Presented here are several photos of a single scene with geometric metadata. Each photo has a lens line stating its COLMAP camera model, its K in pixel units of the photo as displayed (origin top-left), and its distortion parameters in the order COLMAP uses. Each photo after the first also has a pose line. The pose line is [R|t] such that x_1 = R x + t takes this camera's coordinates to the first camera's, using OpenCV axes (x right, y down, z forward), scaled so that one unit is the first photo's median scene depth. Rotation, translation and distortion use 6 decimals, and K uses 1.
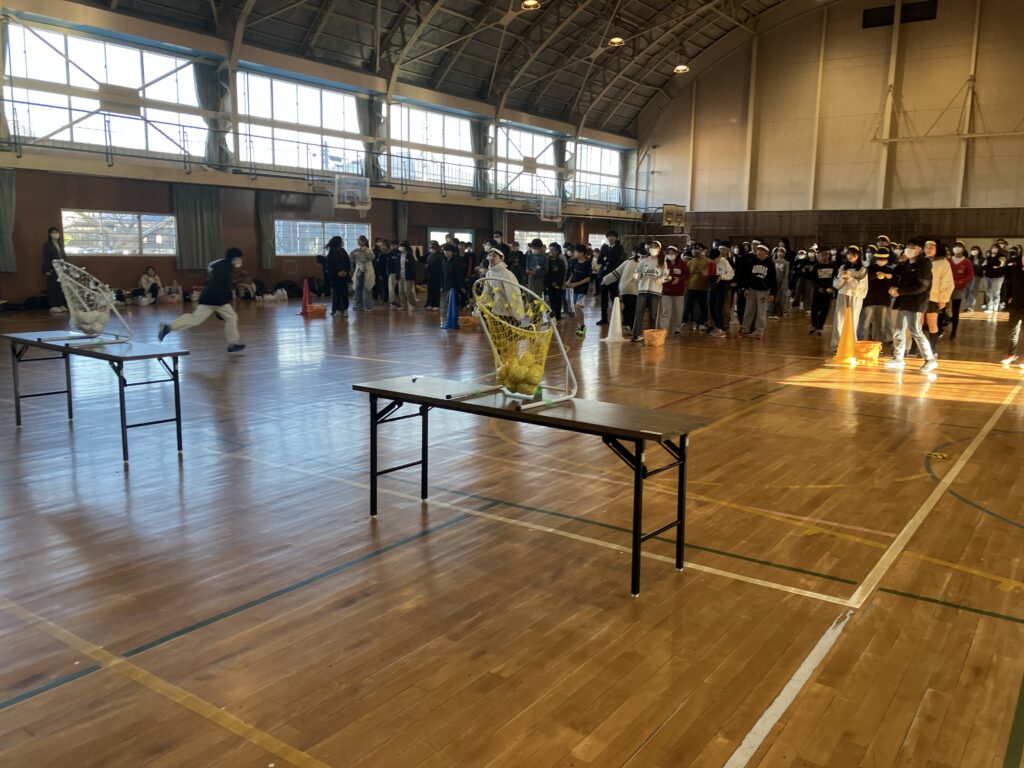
lens RADIAL K [[841.5, 0, 512.0], [0, 841.5, 384.0], [0, 0, 1]] dist [0.016368, -0.009323]
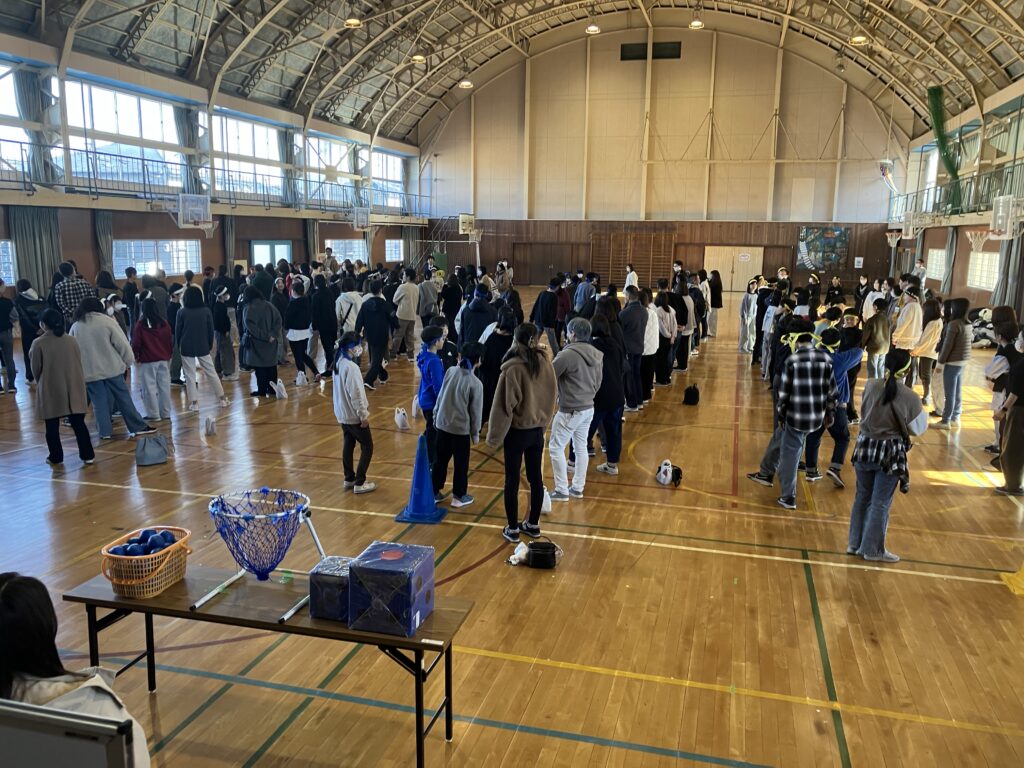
lens RADIAL K [[841.5, 0, 512.0], [0, 841.5, 384.0], [0, 0, 1]] dist [0.016368, -0.009323]
pose [[0.940519, -0.058721, 0.334627, -0.140906], [0.052360, 0.998235, 0.028008, -0.030124], [-0.335681, -0.008821, 0.941934, -0.020903]]
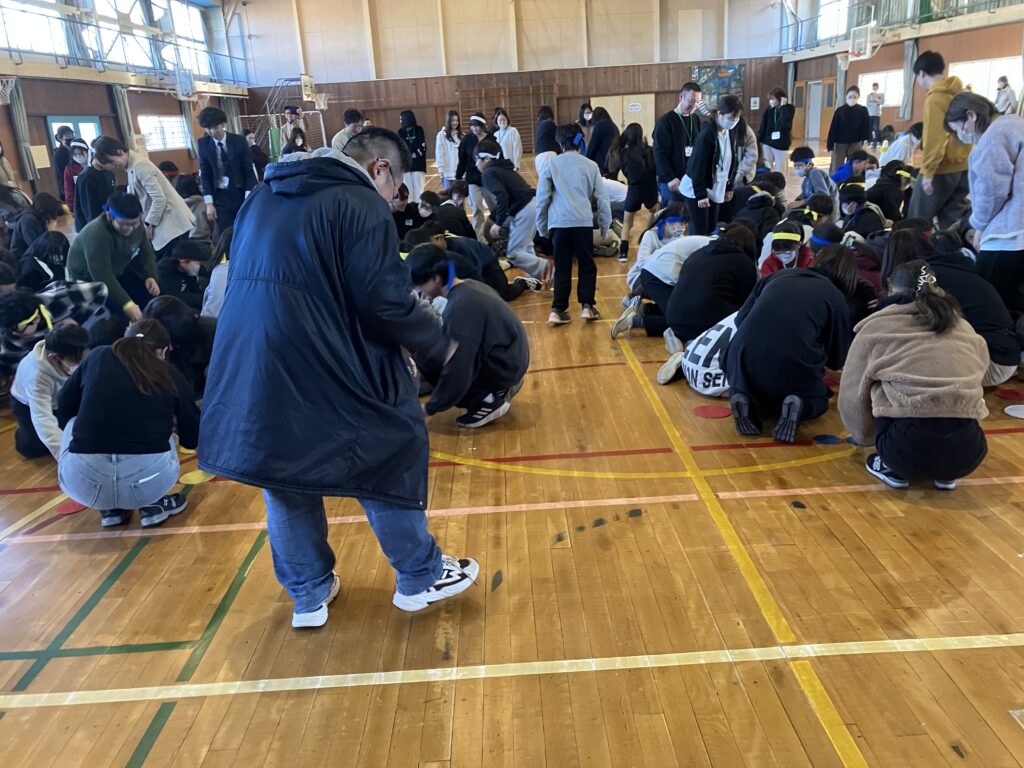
lens RADIAL K [[841.5, 0, 512.0], [0, 841.5, 384.0], [0, 0, 1]] dist [0.016368, -0.009323]
pose [[0.808132, -0.234724, 0.540210, -0.197871], [0.159967, 0.970155, 0.182234, -0.039757], [-0.566863, -0.060854, 0.821562, 0.203134]]
